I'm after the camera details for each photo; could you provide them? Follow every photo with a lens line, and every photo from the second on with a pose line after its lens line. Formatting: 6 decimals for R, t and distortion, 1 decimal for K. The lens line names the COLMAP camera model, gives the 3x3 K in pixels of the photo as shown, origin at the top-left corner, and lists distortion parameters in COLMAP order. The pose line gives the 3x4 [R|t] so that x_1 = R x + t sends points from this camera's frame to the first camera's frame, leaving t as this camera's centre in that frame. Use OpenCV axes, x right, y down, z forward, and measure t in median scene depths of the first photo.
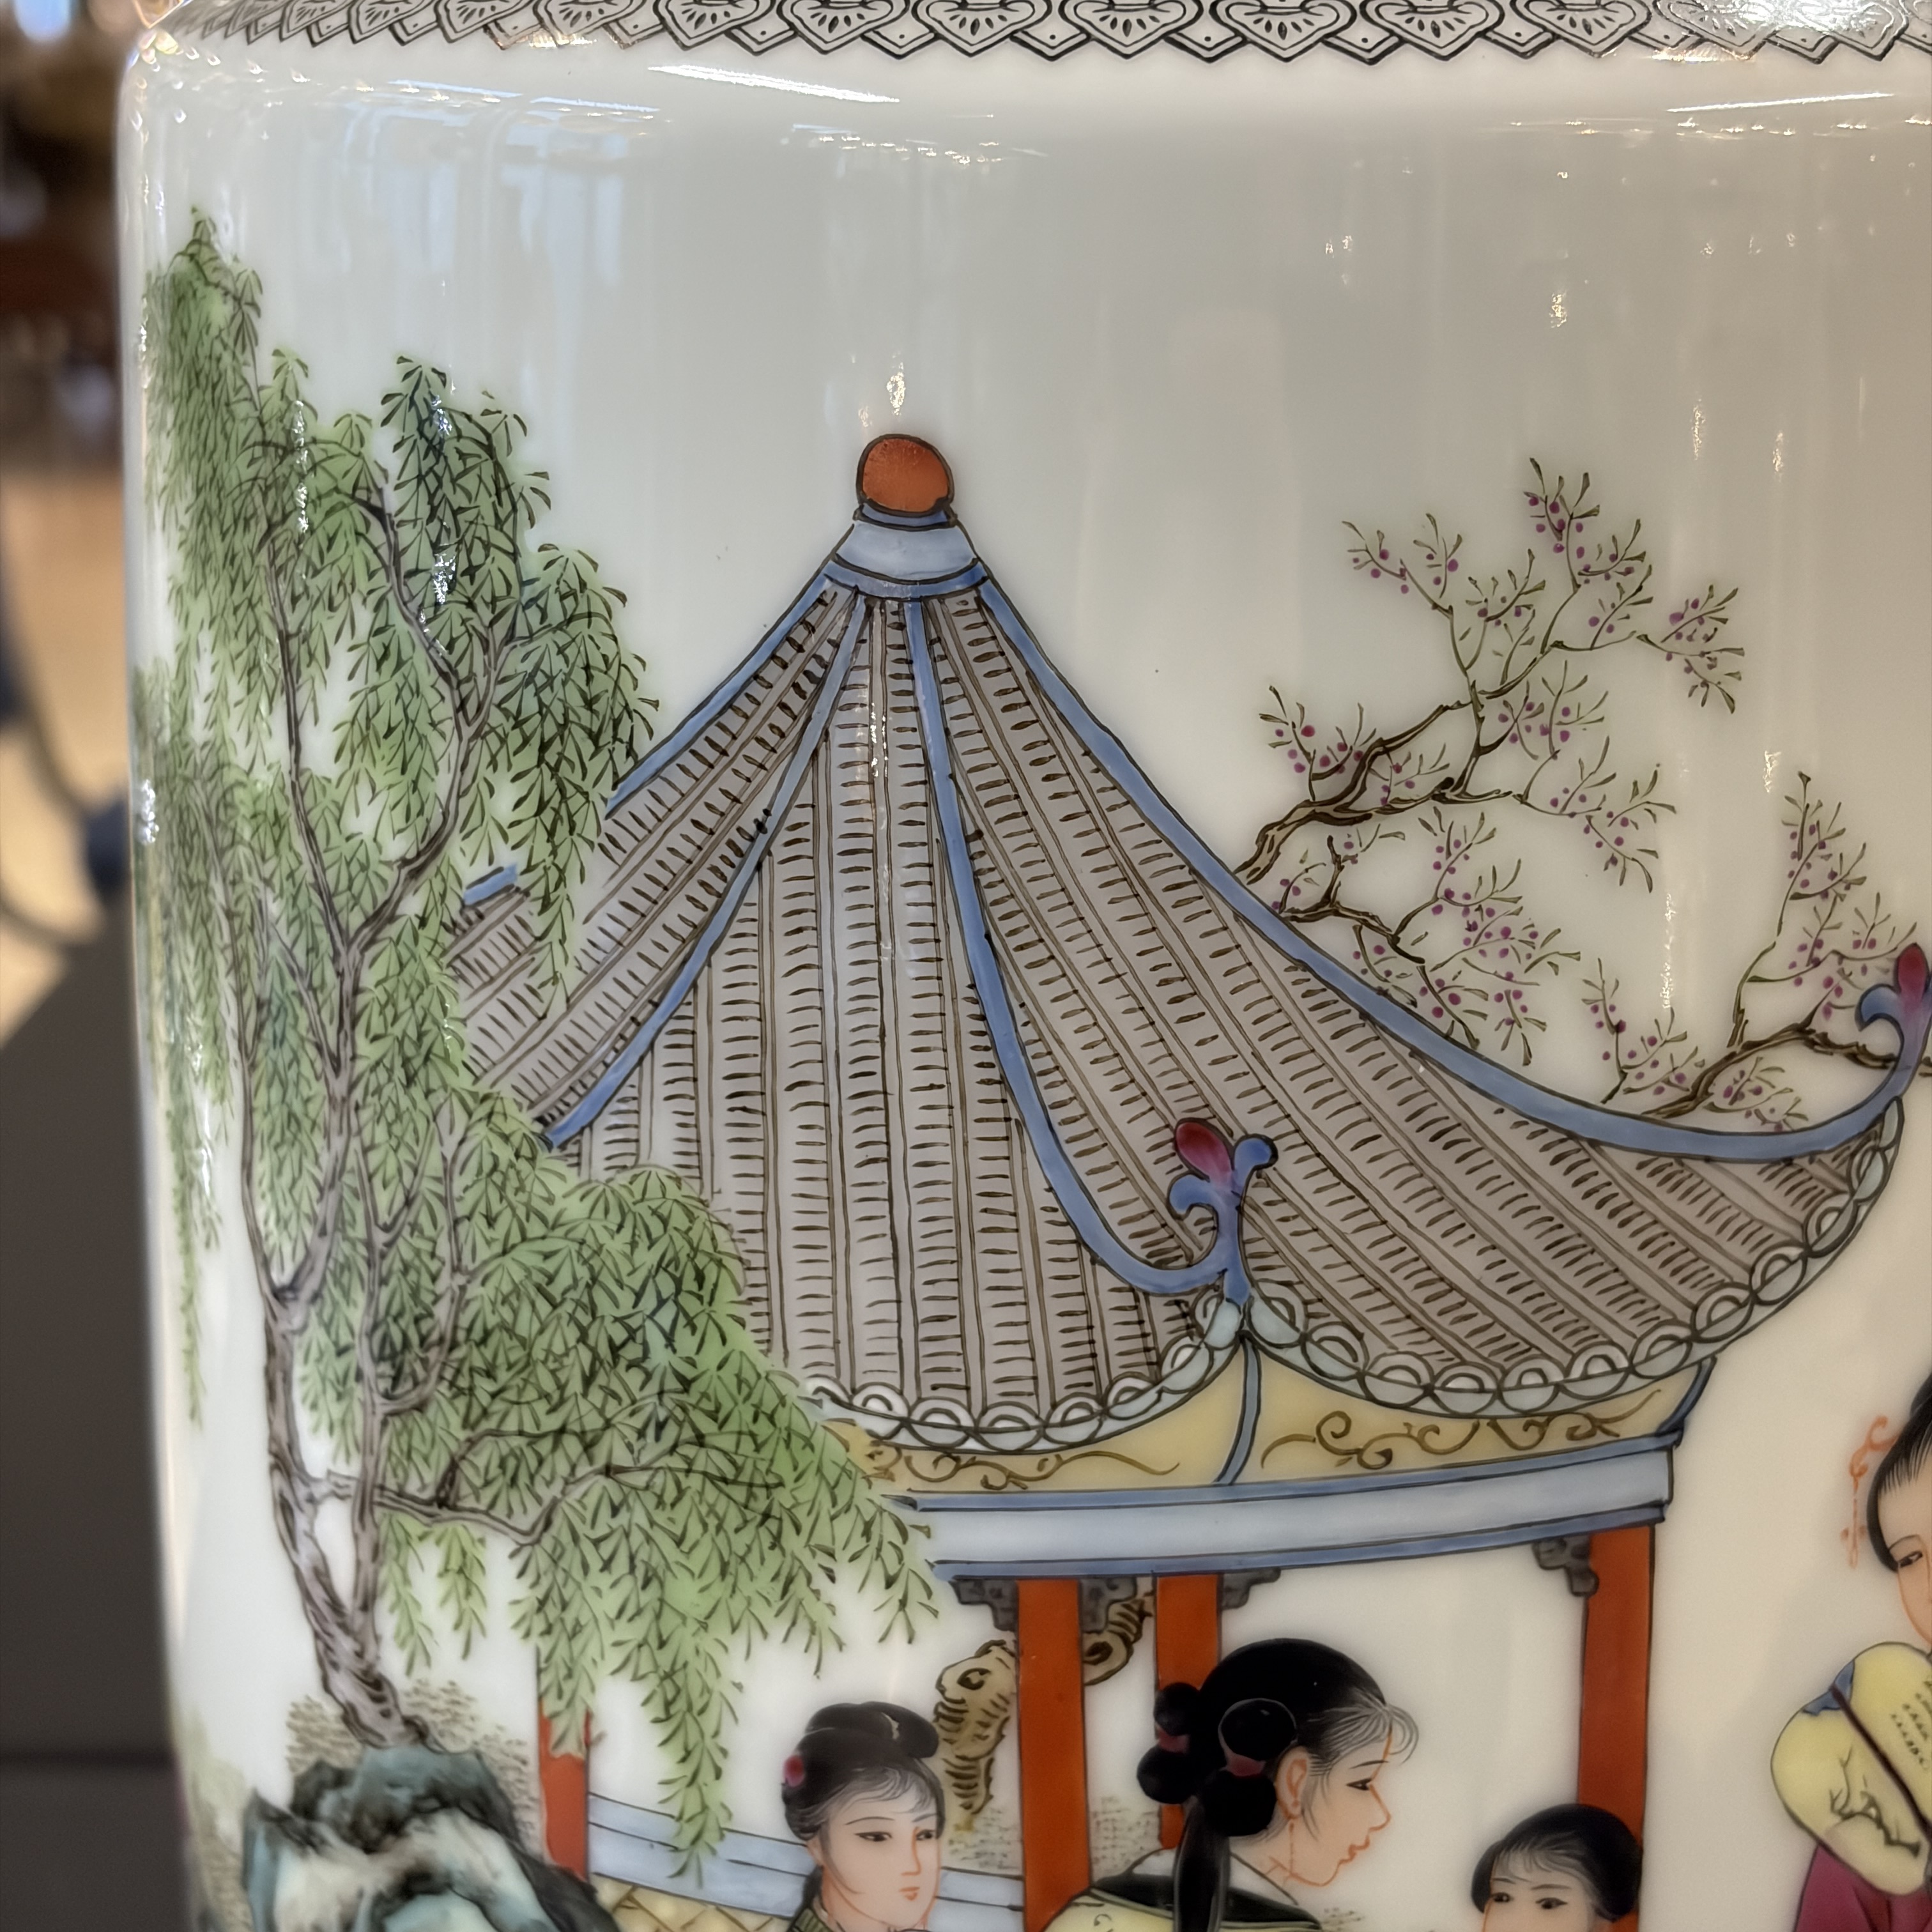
lens RADIAL K [[3998.2, 0, 967.9], [0, 3998.2, 987.2], [0, 0, 1]] dist [0.265665, -1.407629]
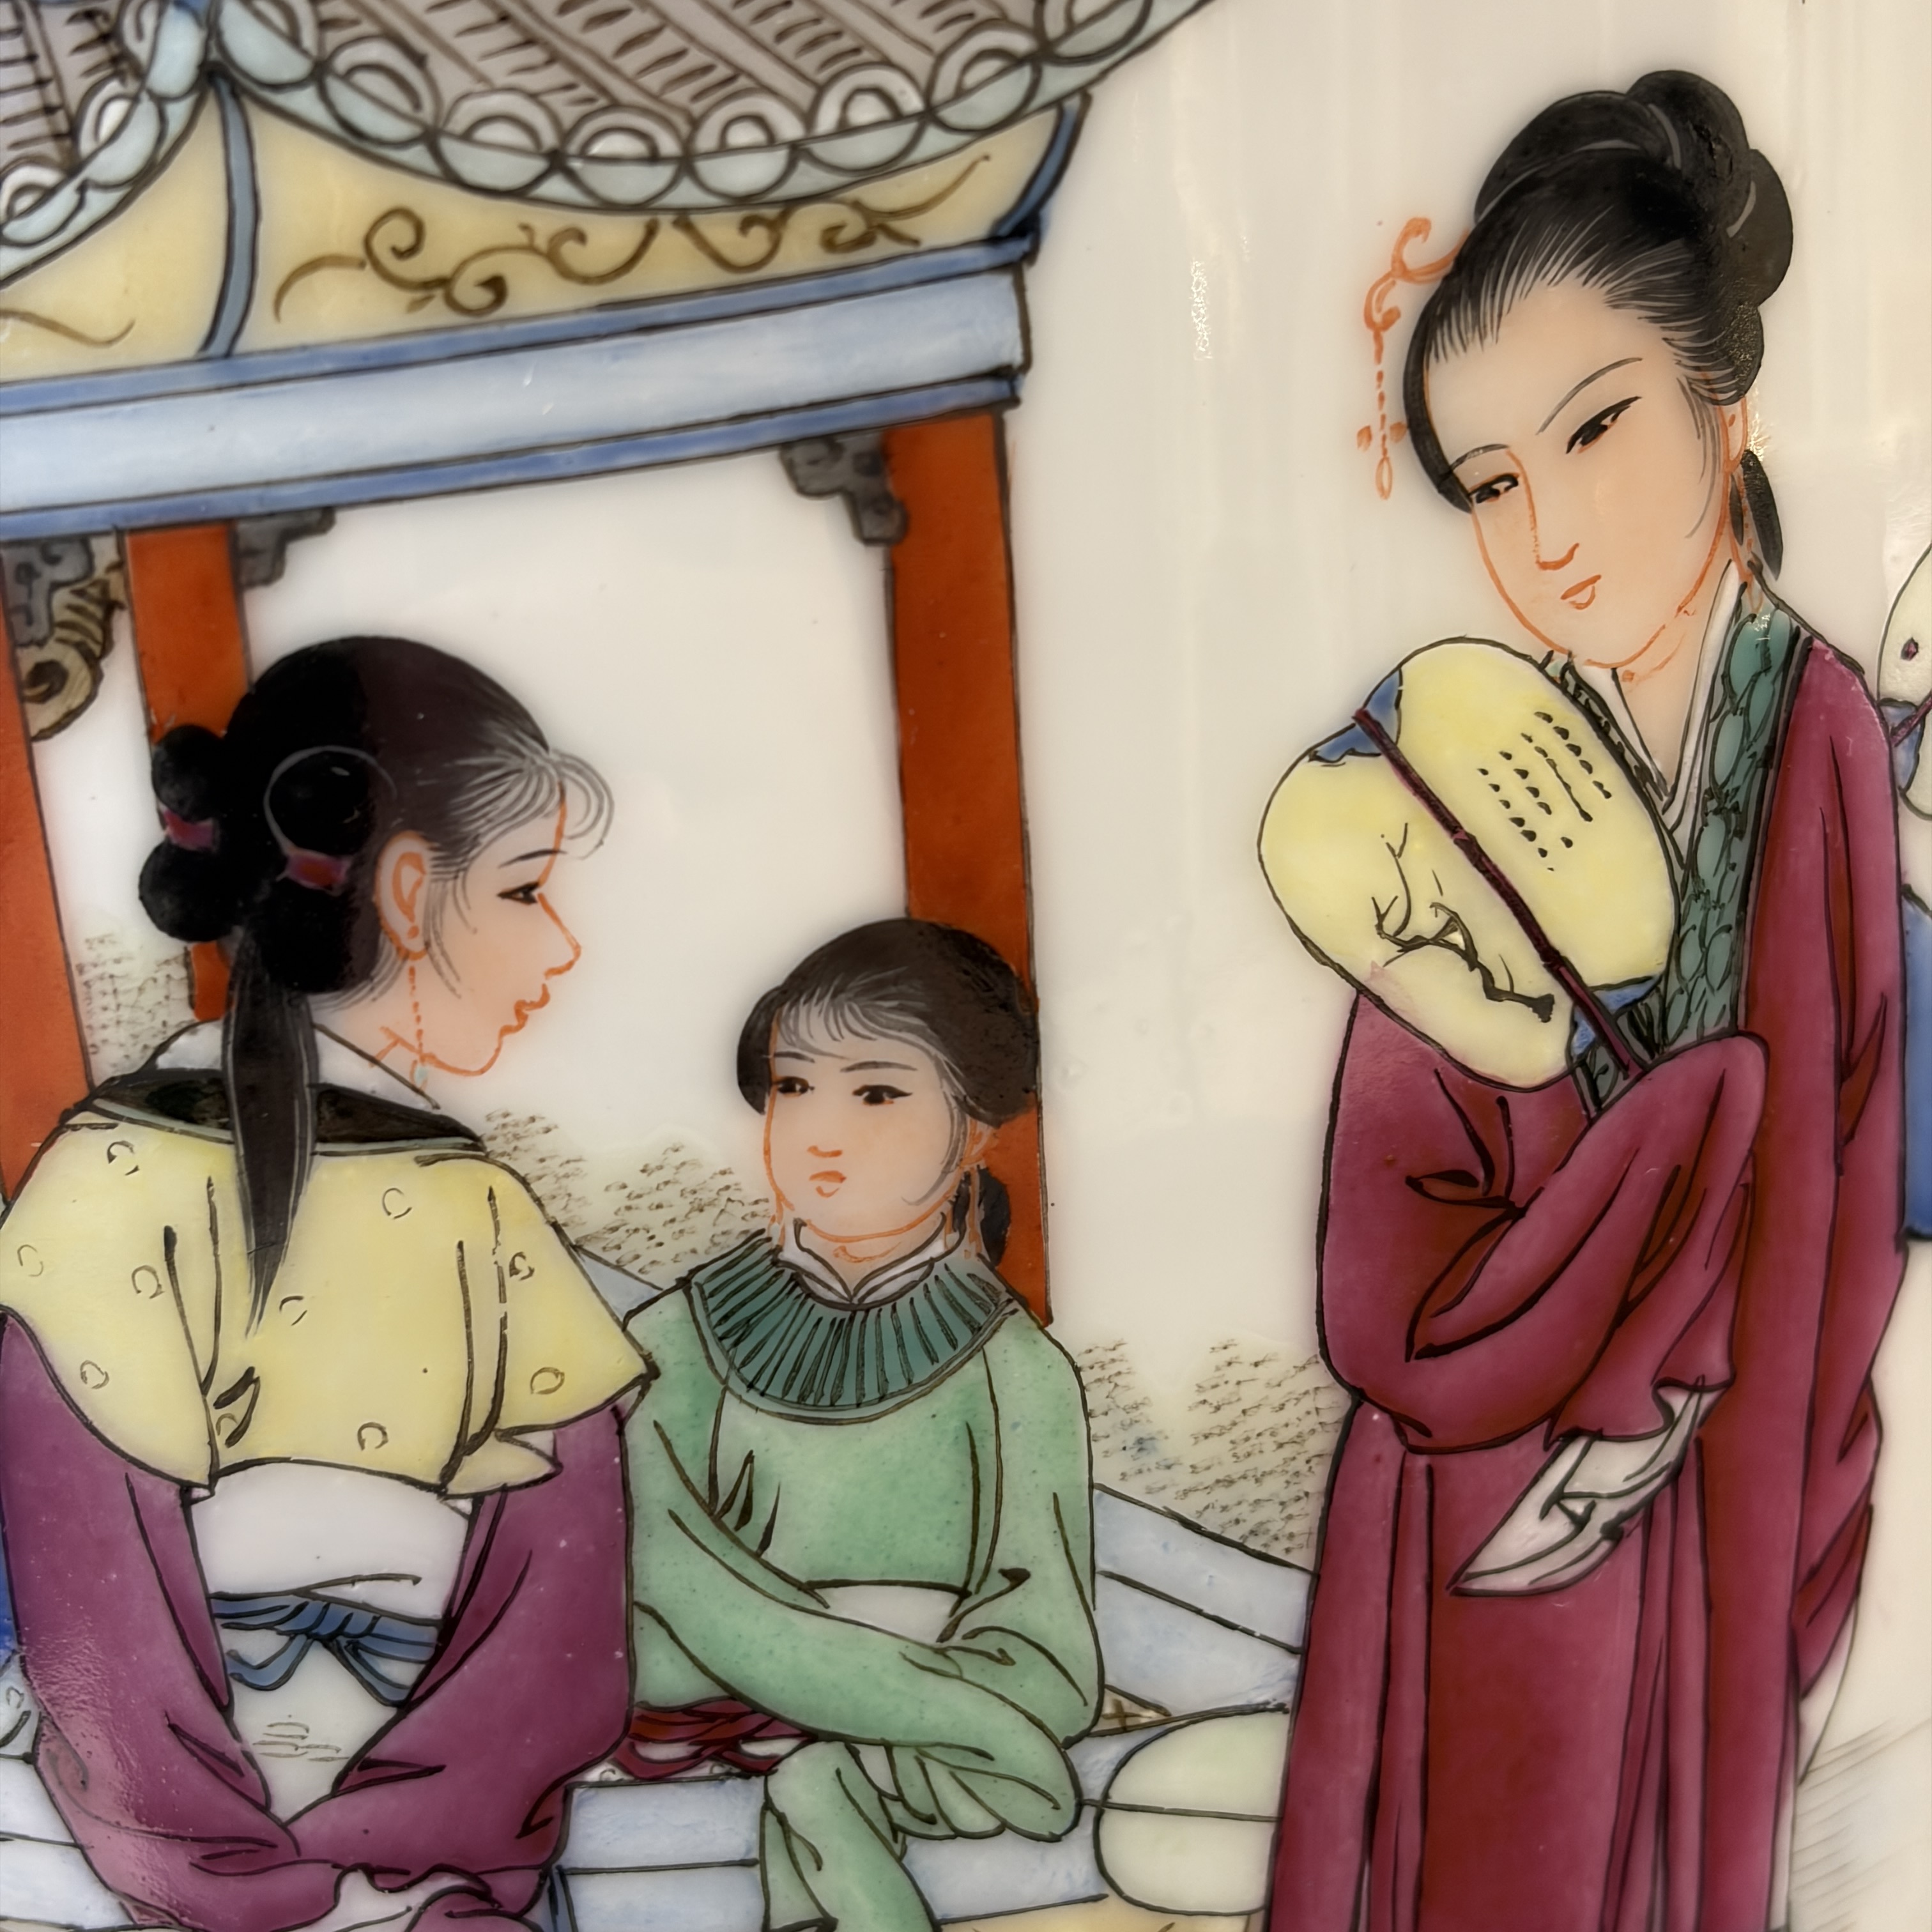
lens RADIAL K [[3998.2, 0, 967.9], [0, 3998.2, 987.2], [0, 0, 1]] dist [0.265665, -1.407629]
pose [[0.996737, -0.039019, -0.070661, 0.204449], [0.043902, 0.996655, 0.068927, 0.176722], [0.067735, -0.071804, 0.995116, 0.436381]]
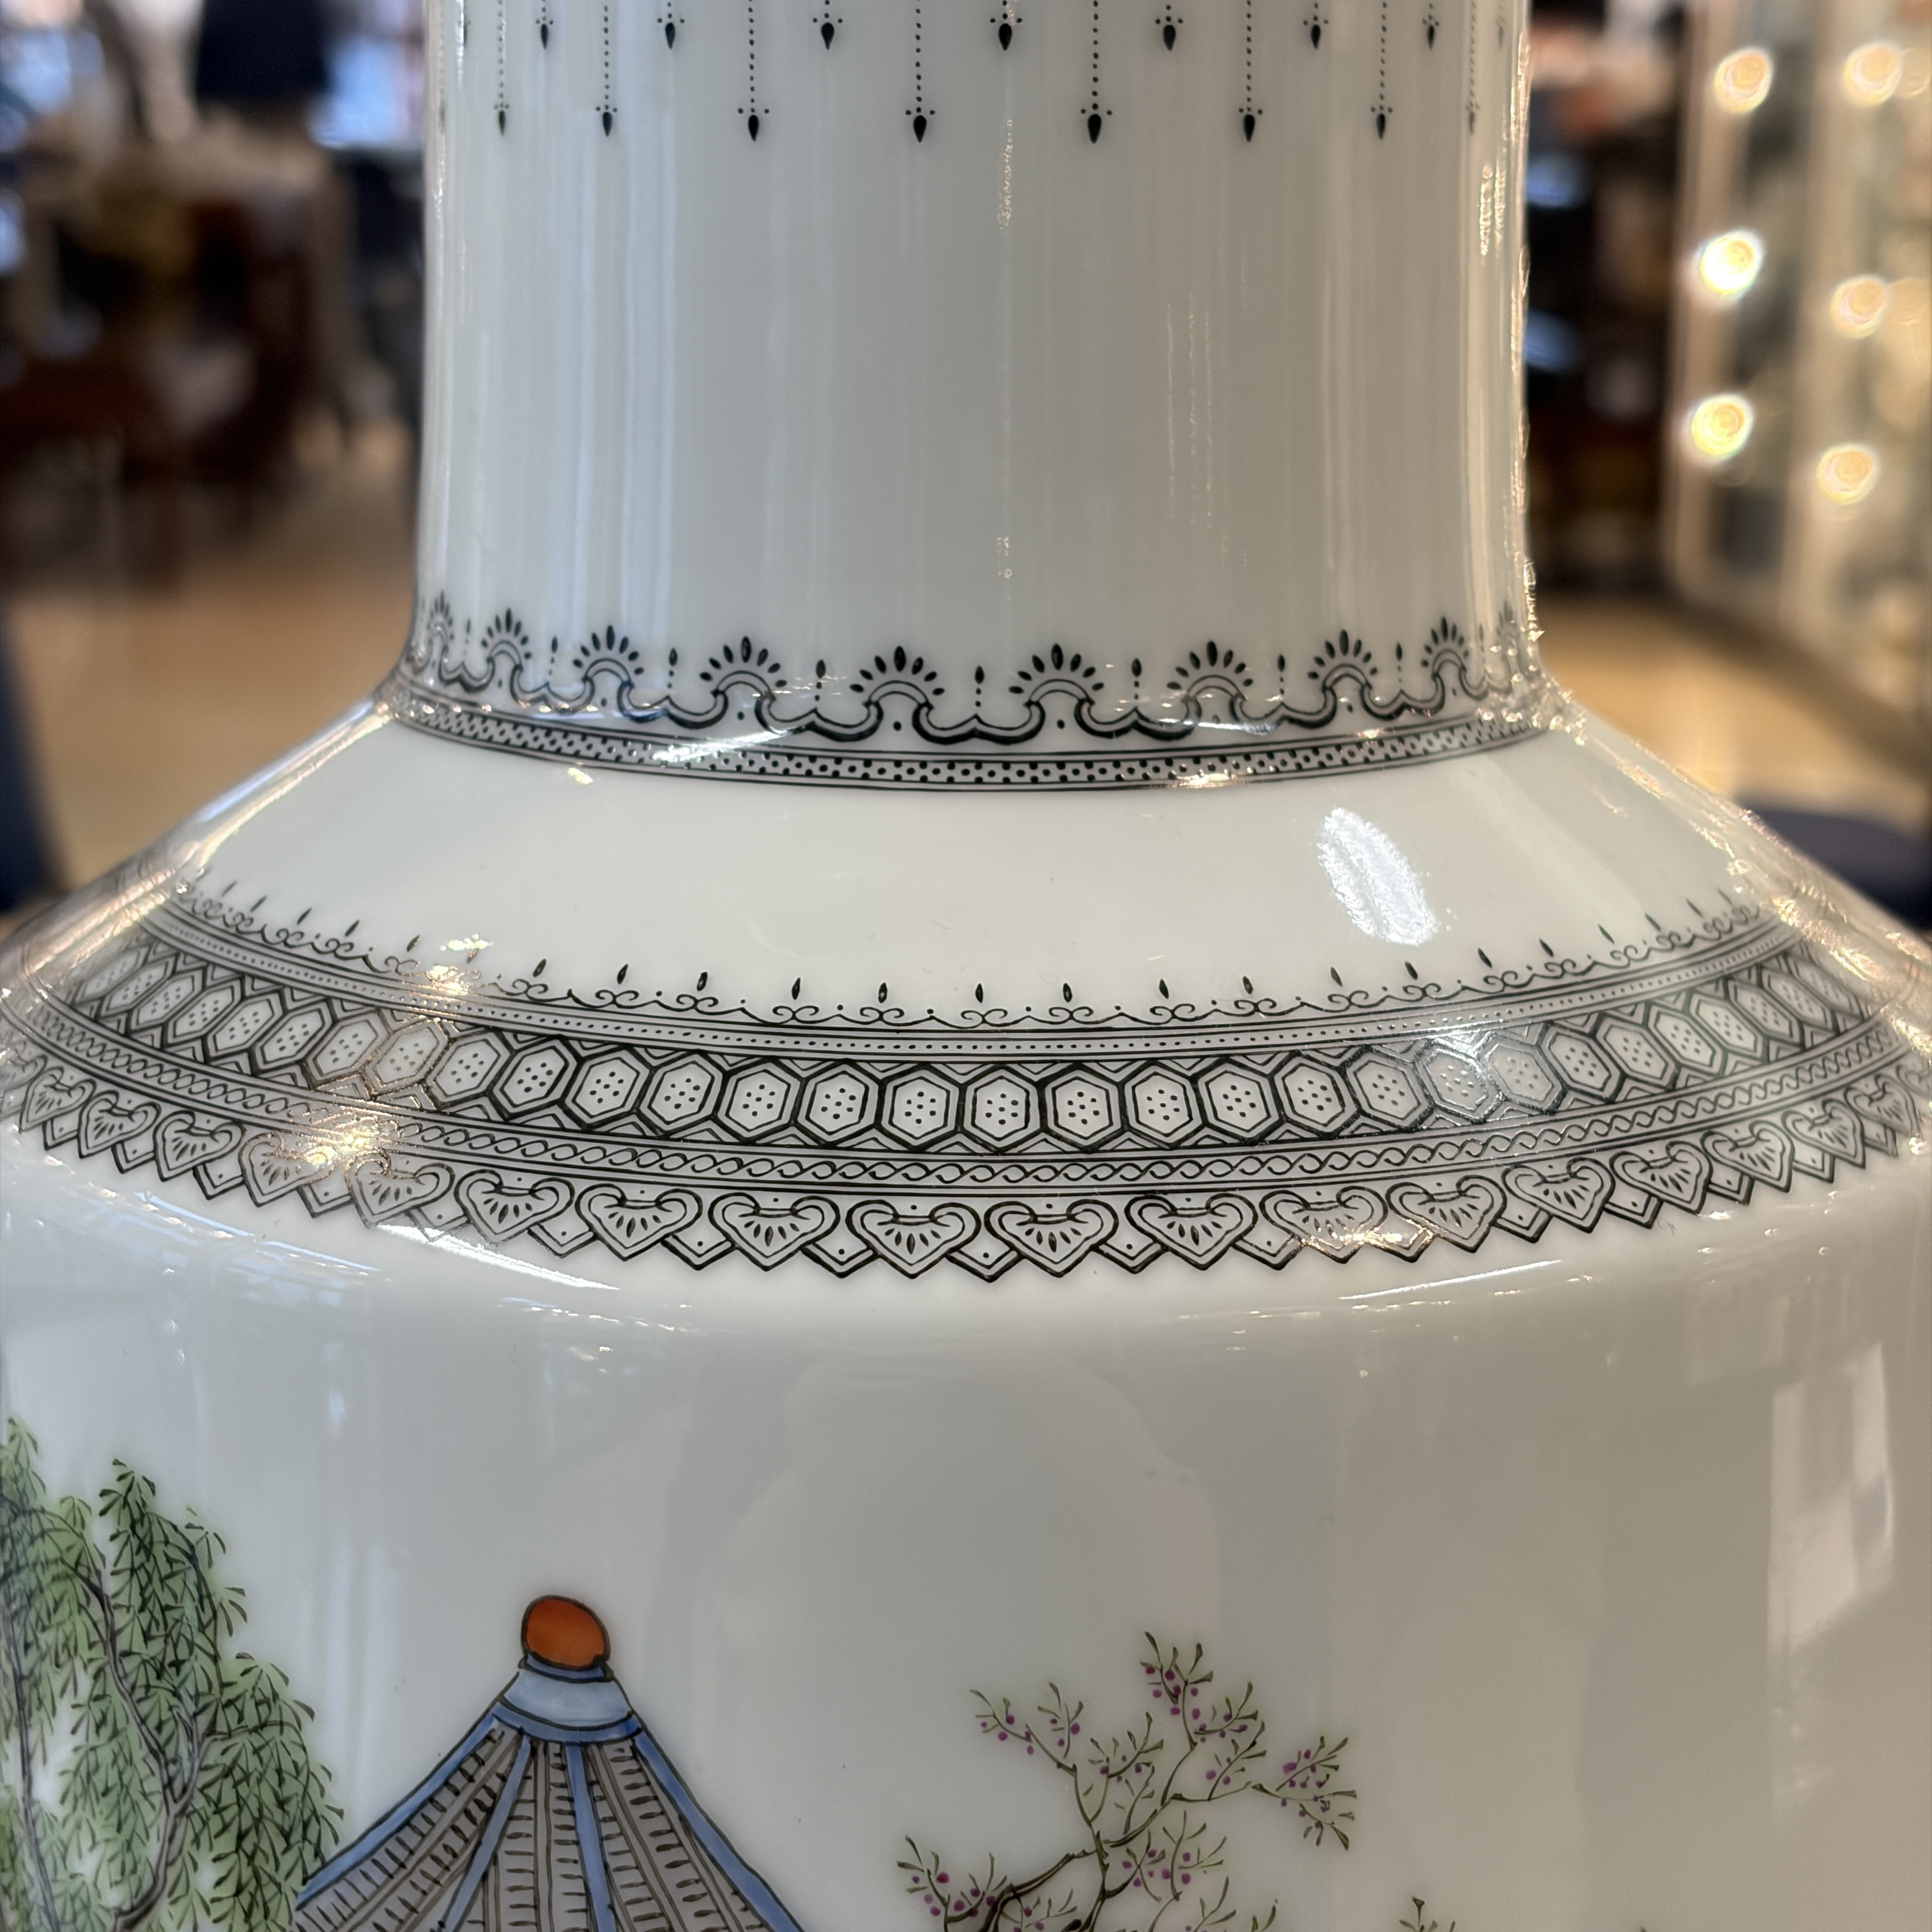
lens RADIAL K [[3998.2, 0, 967.9], [0, 3998.2, 987.2], [0, 0, 1]] dist [0.265665, -1.407629]
pose [[0.999894, 0.003909, -0.013991, 0.100758], [-0.004210, 0.999758, -0.021580, -0.263754], [0.013903, 0.021636, 0.999669, -0.068199]]
